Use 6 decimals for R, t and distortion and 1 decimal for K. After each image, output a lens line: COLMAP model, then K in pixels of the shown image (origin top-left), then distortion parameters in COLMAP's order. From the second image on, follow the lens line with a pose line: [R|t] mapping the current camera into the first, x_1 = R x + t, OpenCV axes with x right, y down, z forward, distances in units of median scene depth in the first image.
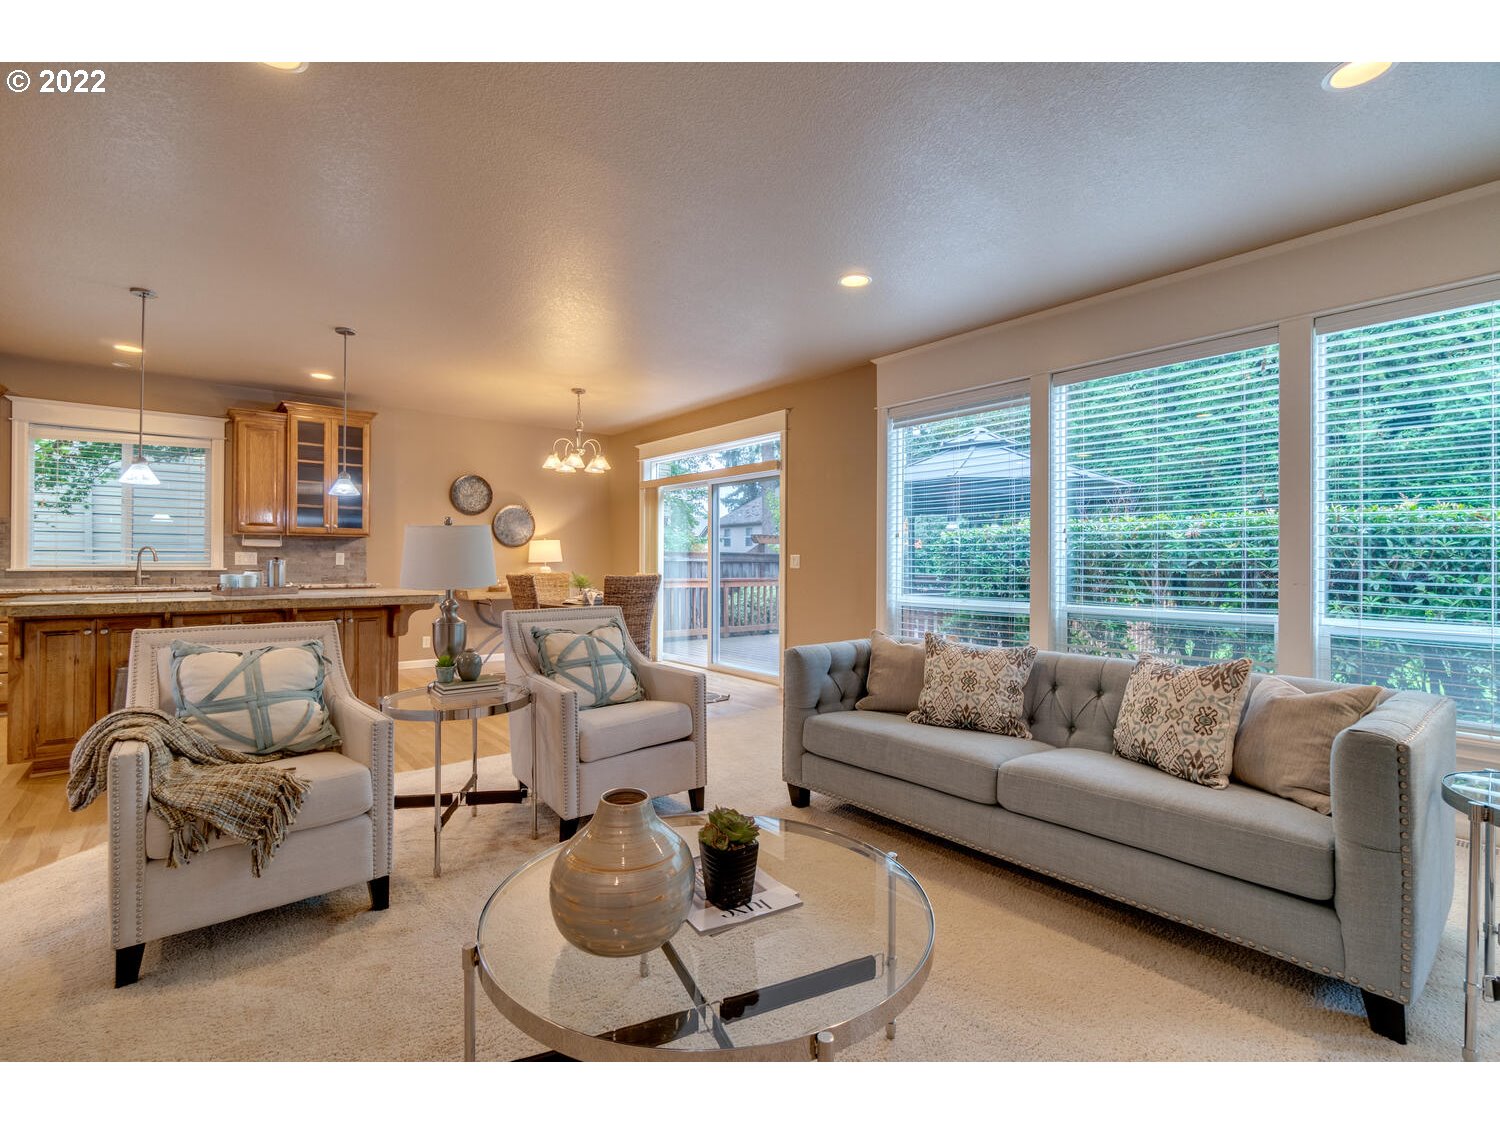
lens RADIAL K [[679.7, 0, 741.9], [0, 679.7, 557.9], [0, 0, 1]] dist [-0.004950, -0.000253]
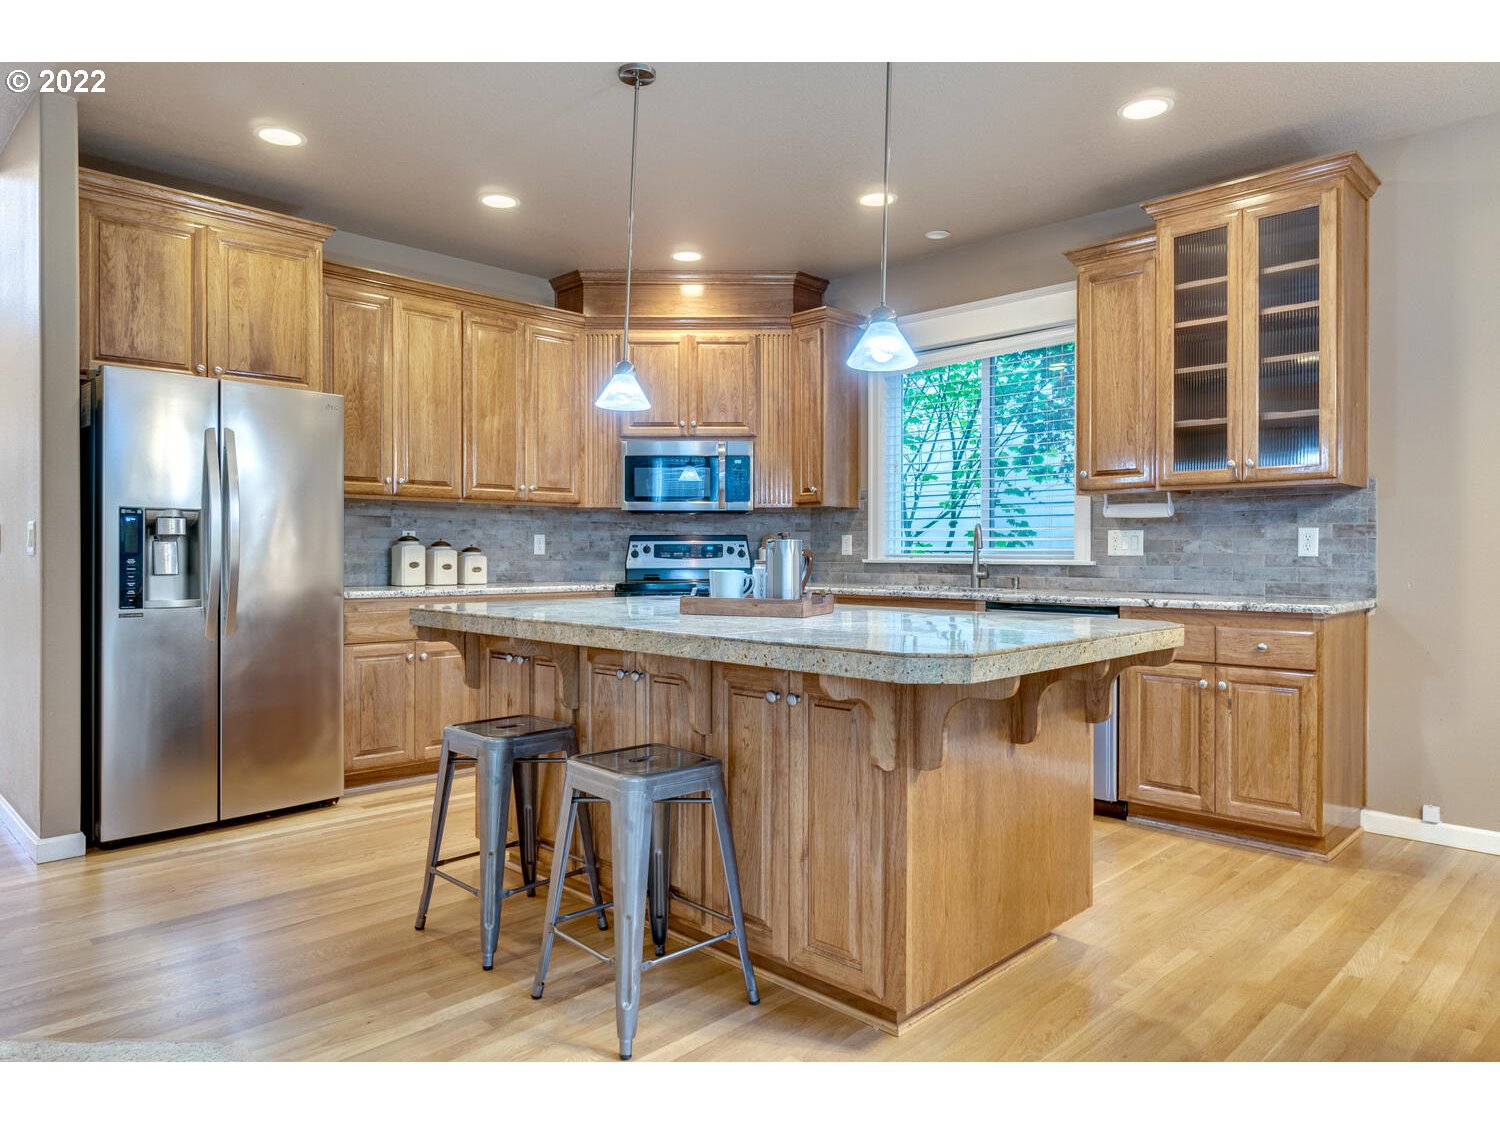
lens RADIAL K [[974.2, 0, 740.3], [0, 974.2, 552.6], [0, 0, 1]] dist [0.003584, 0.001853]
pose [[0.103393, -0.003068, -0.994636, -0.034369], [0.002395, 0.999993, -0.002836, 0.008921], [0.994638, -0.002089, 0.103400, 0.605475]]
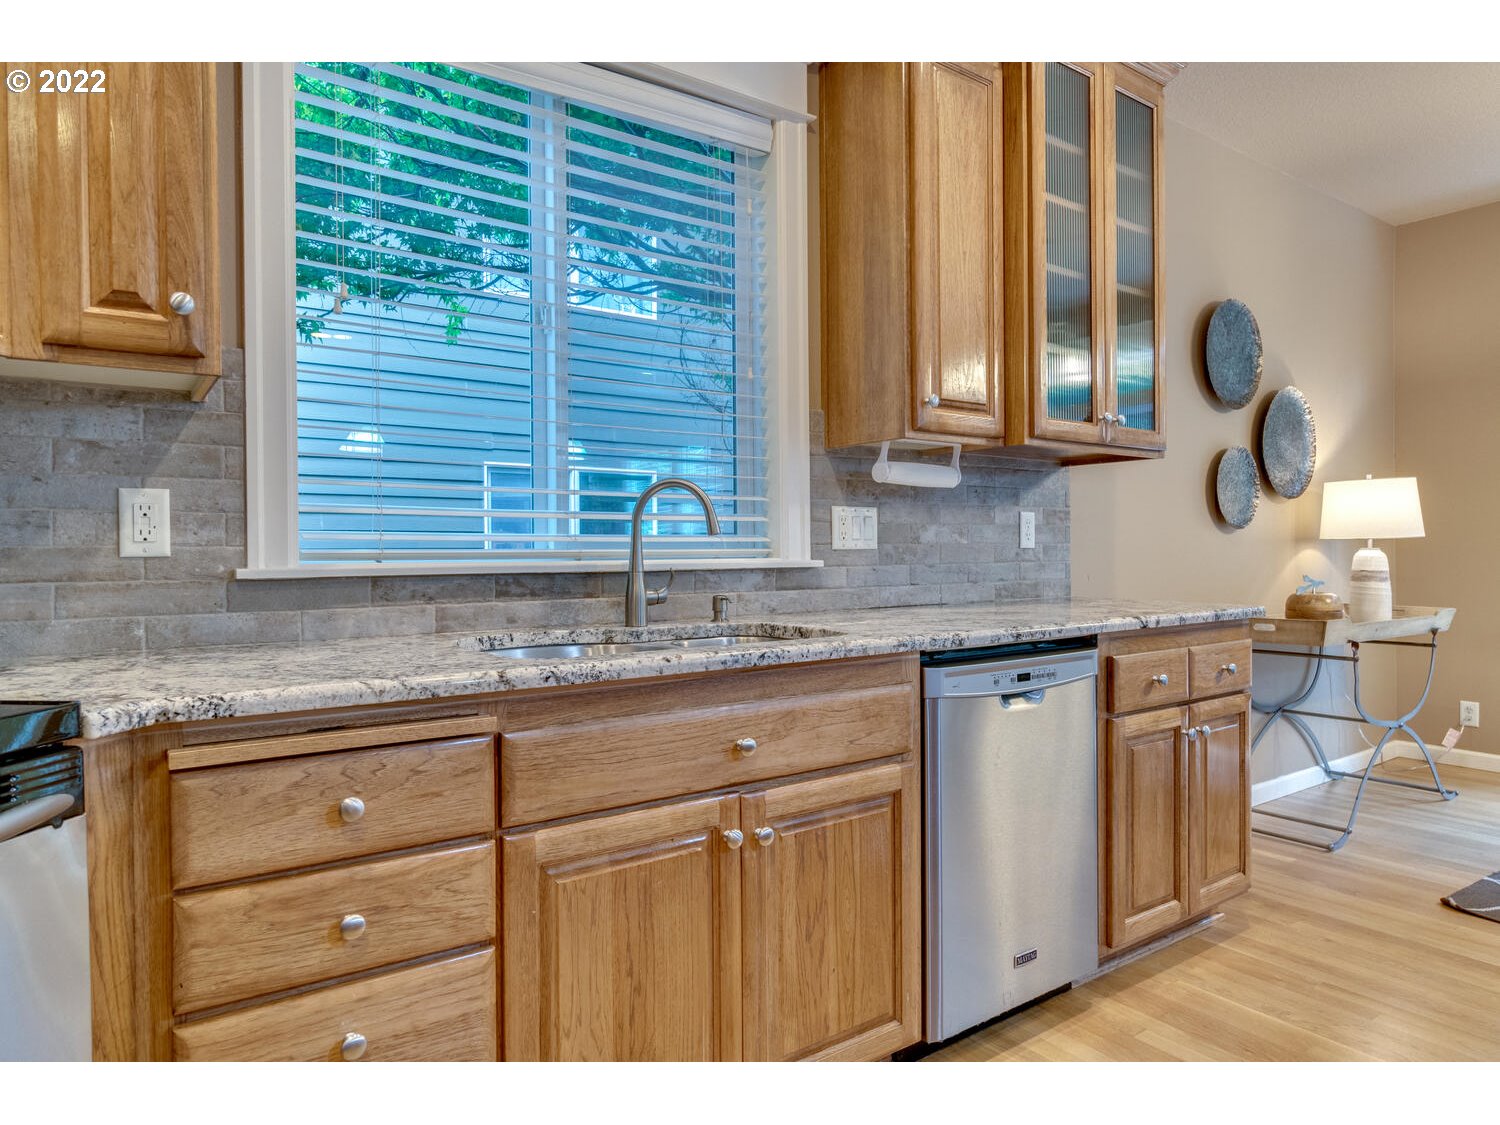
lens RADIAL K [[923.7, 0, 751.2], [0, 923.7, 557.6], [0, 0, 1]] dist [0.003765, 0.000533]
pose [[0.998055, -0.010781, -0.061403, -0.714813], [0.011536, 0.999862, 0.011951, 0.008125], [0.061266, -0.012636, 0.998041, 0.556753]]
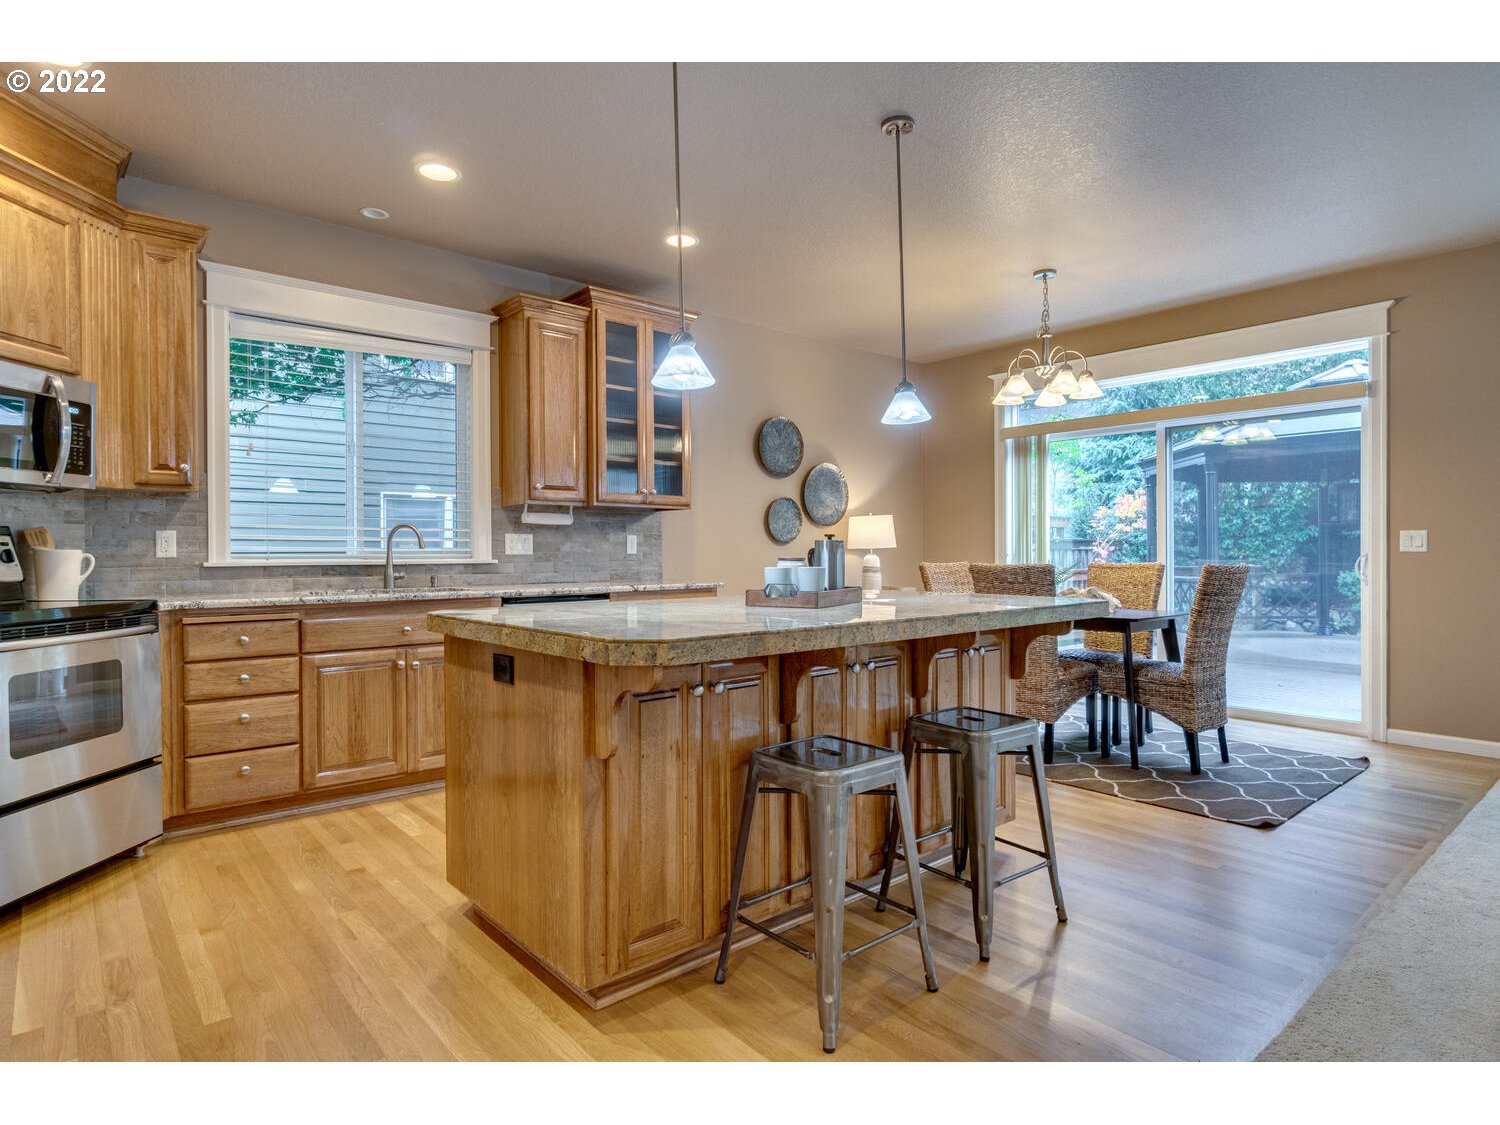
lens RADIAL K [[814.6, 0, 744.6], [0, 814.6, 557.6], [0, 0, 1]] dist [-0.003193, 0.003357]
pose [[0.999716, -0.009170, 0.022001, -0.514795], [0.008935, 0.999902, 0.010746, 0.006596], [-0.022097, -0.010547, 0.999700, 0.238182]]
